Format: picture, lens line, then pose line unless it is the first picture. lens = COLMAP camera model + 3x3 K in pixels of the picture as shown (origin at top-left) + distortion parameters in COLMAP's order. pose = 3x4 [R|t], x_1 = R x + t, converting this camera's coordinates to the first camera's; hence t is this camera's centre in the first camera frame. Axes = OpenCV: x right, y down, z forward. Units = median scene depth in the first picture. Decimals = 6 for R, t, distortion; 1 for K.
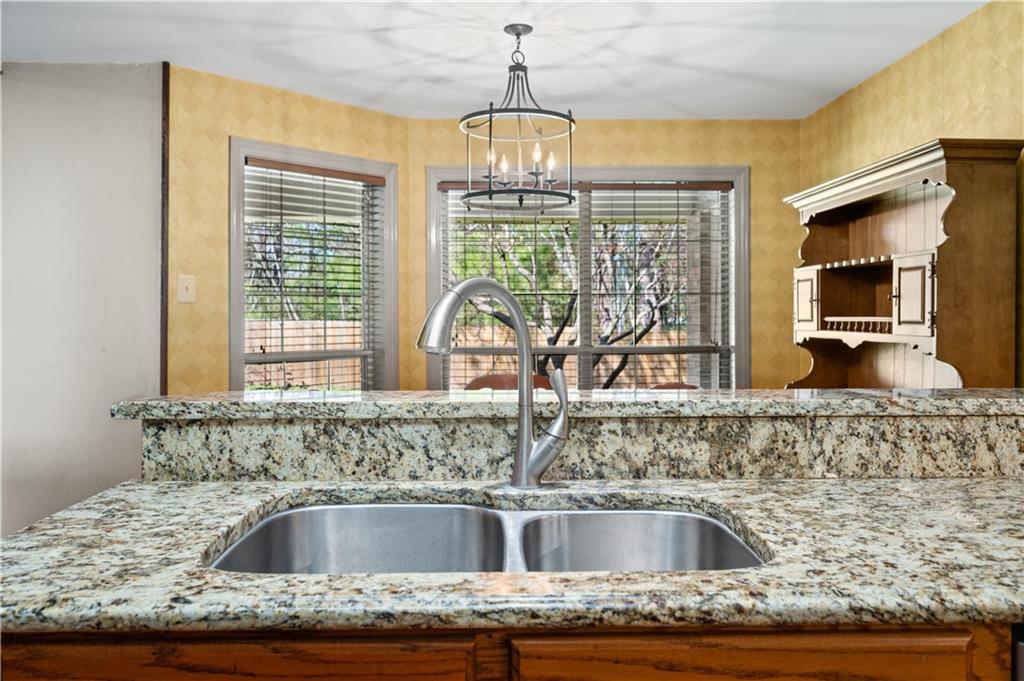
lens RADIAL K [[780.6, 0, 514.2], [0, 780.6, 319.2], [0, 0, 1]] dist [-0.001520, -0.003363]
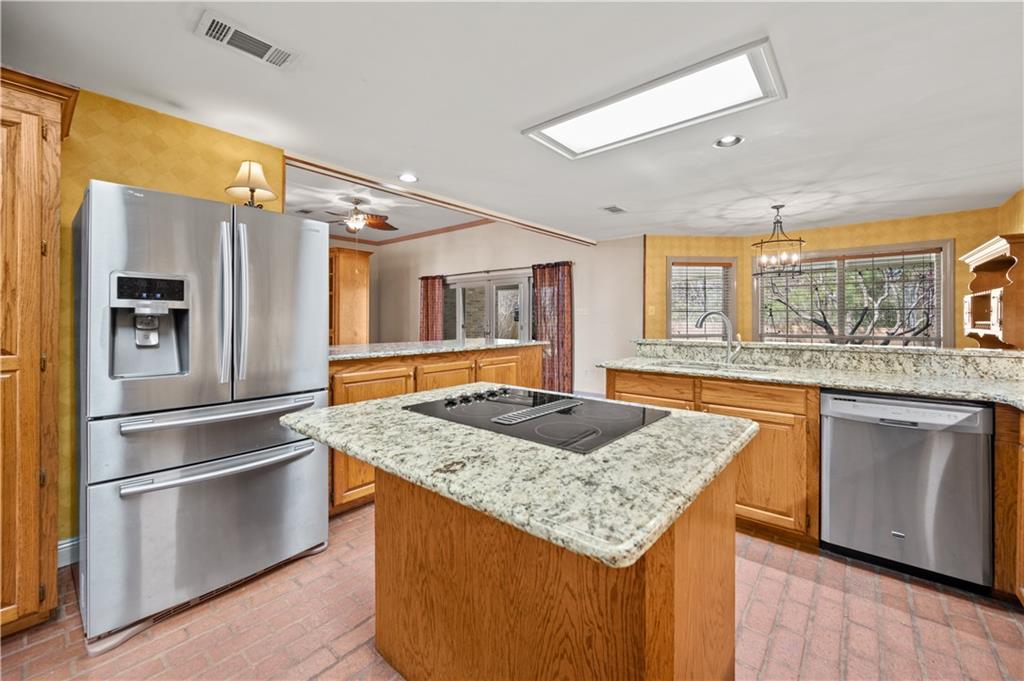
lens RADIAL K [[407.1, 0, 514.8], [0, 407.1, 321.2], [0, 0, 1]] dist [-0.000974, -0.000178]
pose [[0.742064, 0.003455, -0.670320, 0.213448], [-0.005227, 0.999986, -0.000633, 0.002705], [0.670309, 0.003974, 0.742072, -0.452327]]
